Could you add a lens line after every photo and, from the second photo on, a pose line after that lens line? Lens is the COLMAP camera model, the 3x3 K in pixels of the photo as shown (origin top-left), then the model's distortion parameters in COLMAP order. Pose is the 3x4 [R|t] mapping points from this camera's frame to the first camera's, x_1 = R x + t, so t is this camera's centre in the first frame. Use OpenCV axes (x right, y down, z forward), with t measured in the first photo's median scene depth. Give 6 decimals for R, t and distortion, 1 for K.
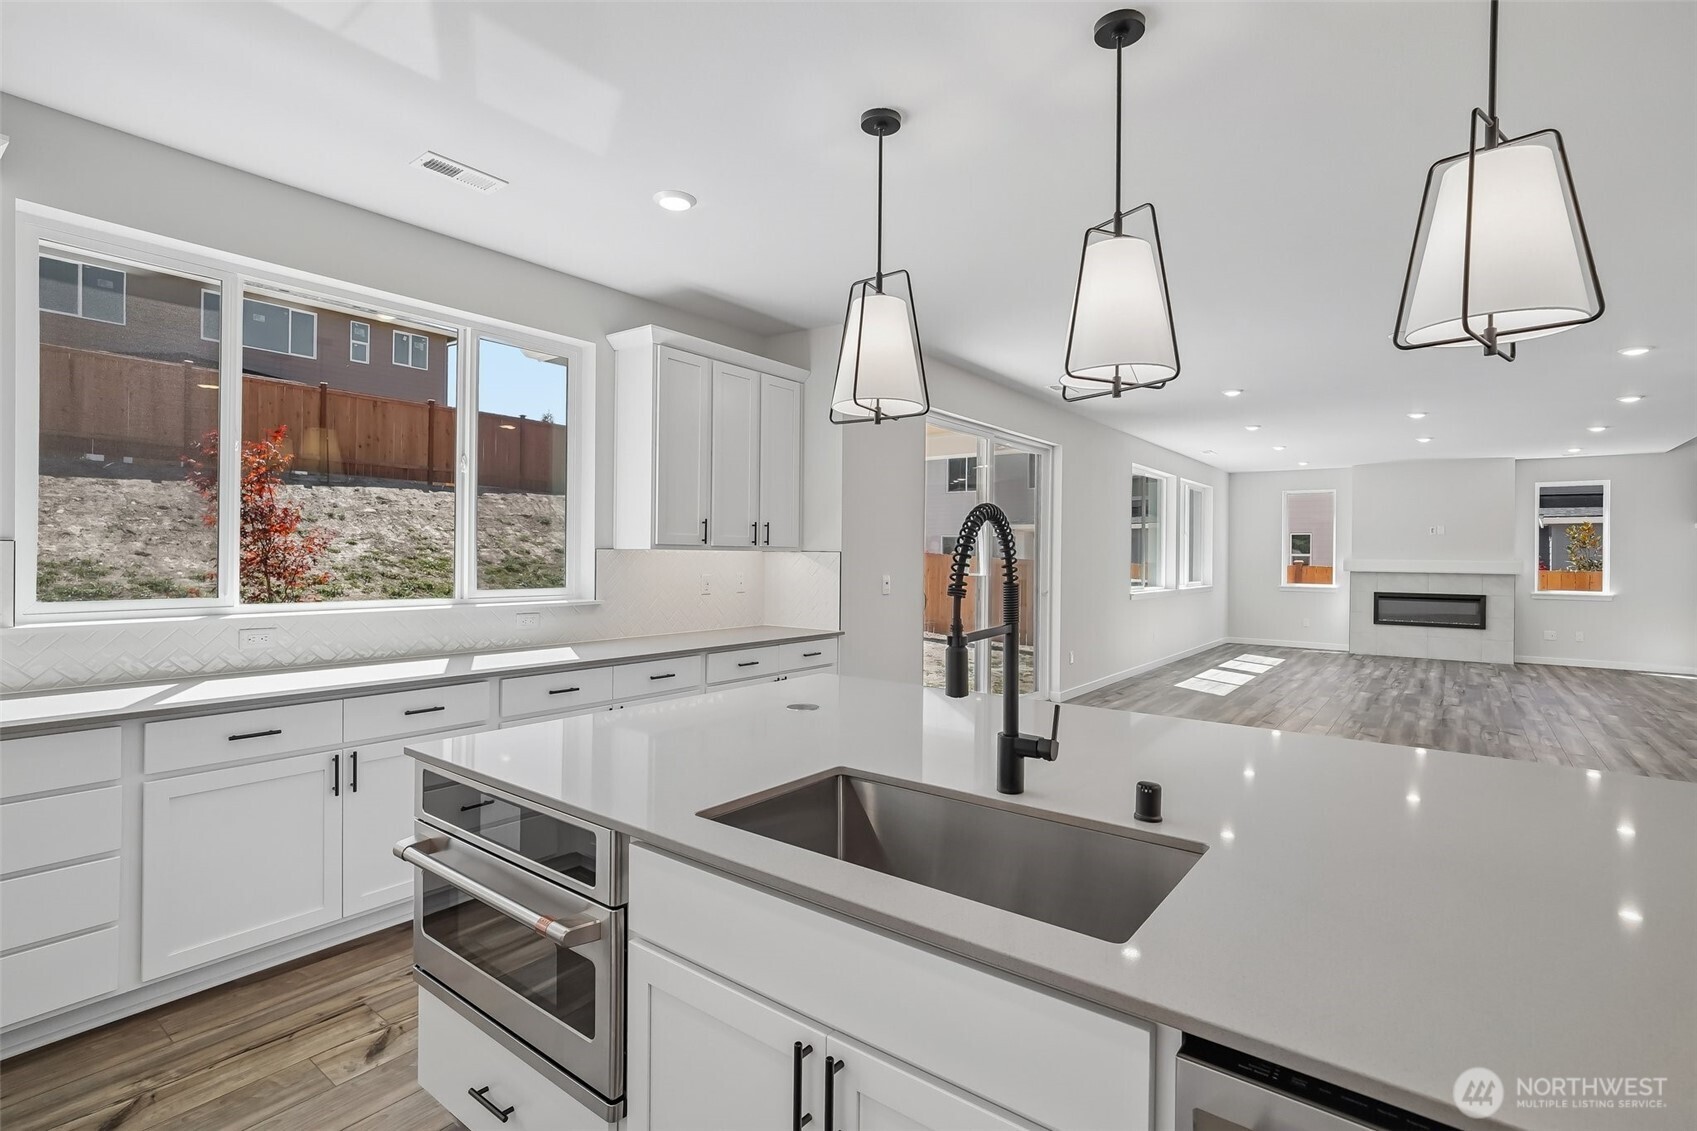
lens RADIAL K [[796.5, 0, 855.0], [0, 796.5, 560.2], [0, 0, 1]] dist [0.004565, 0.000826]
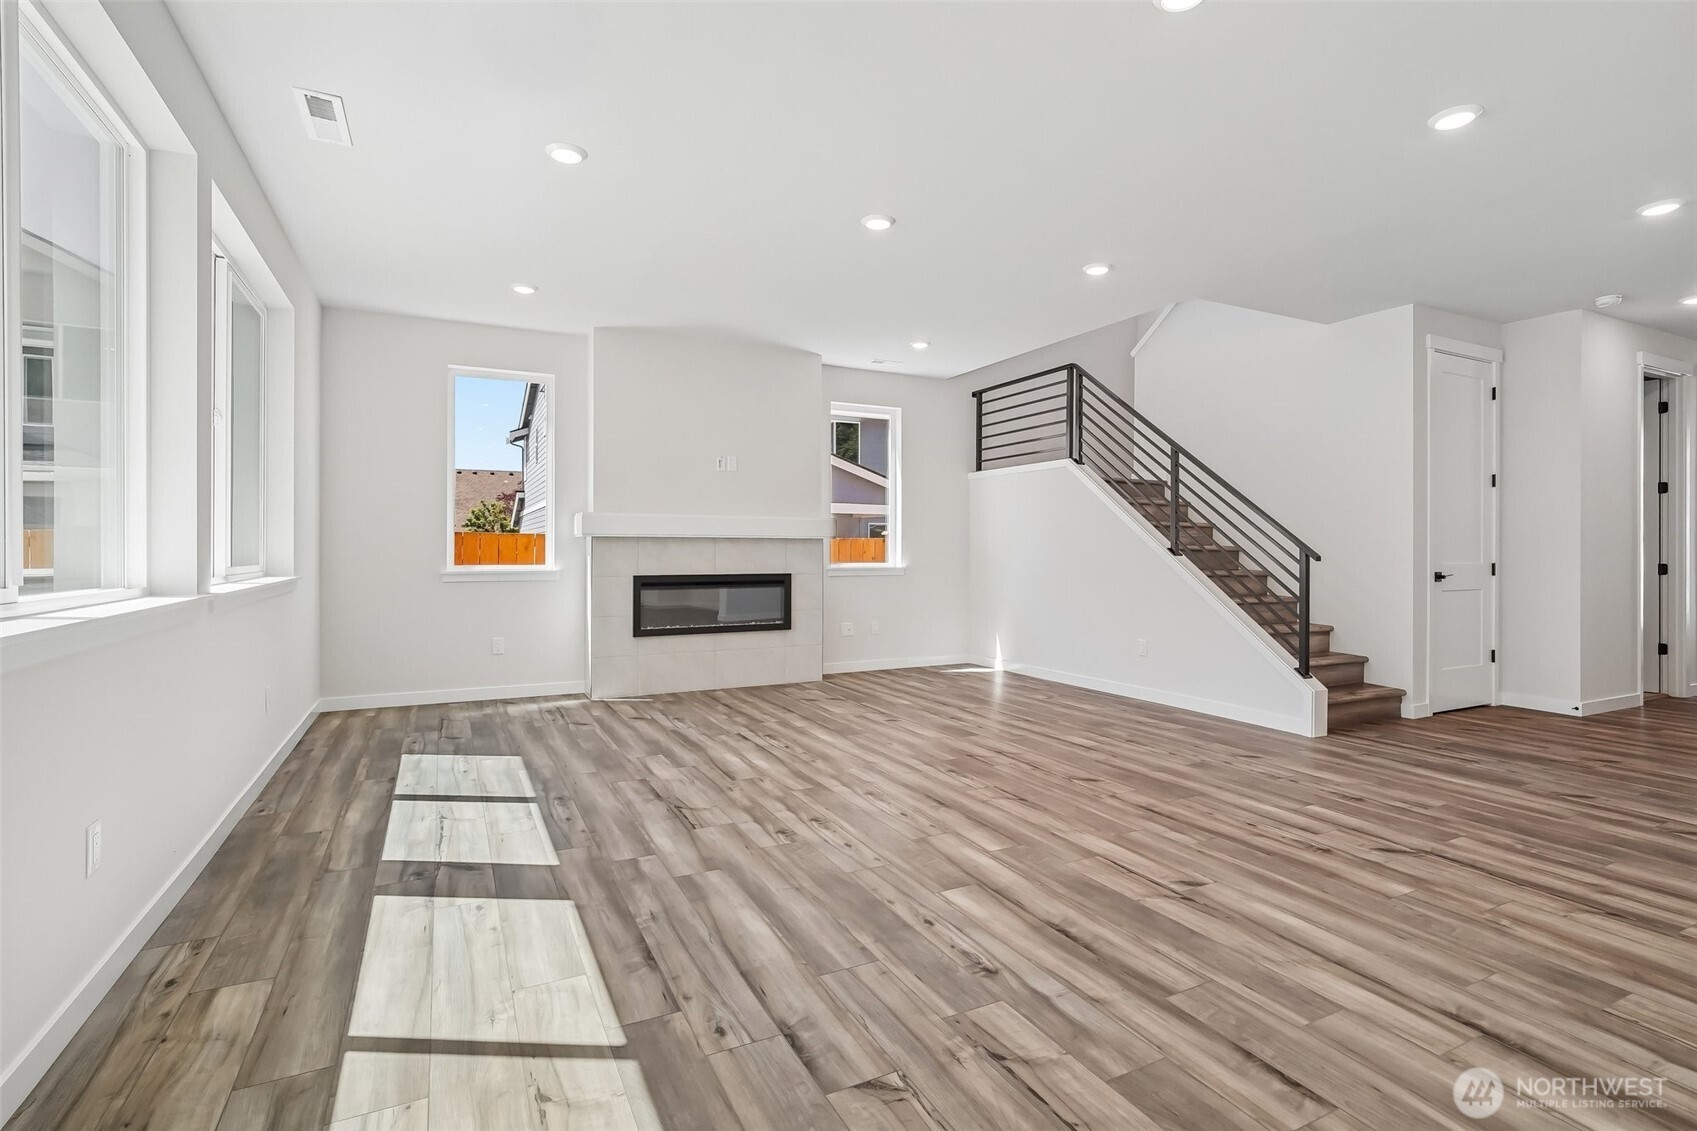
lens RADIAL K [[796.5, 0, 858.2], [0, 796.5, 553.6], [0, 0, 1]] dist [0.004565, 0.000826]
pose [[0.424227, -0.013747, 0.905452, 0.248795], [0.006340, 0.999905, 0.012210, 0.020533], [-0.905534, 0.000561, 0.424274, 0.666725]]
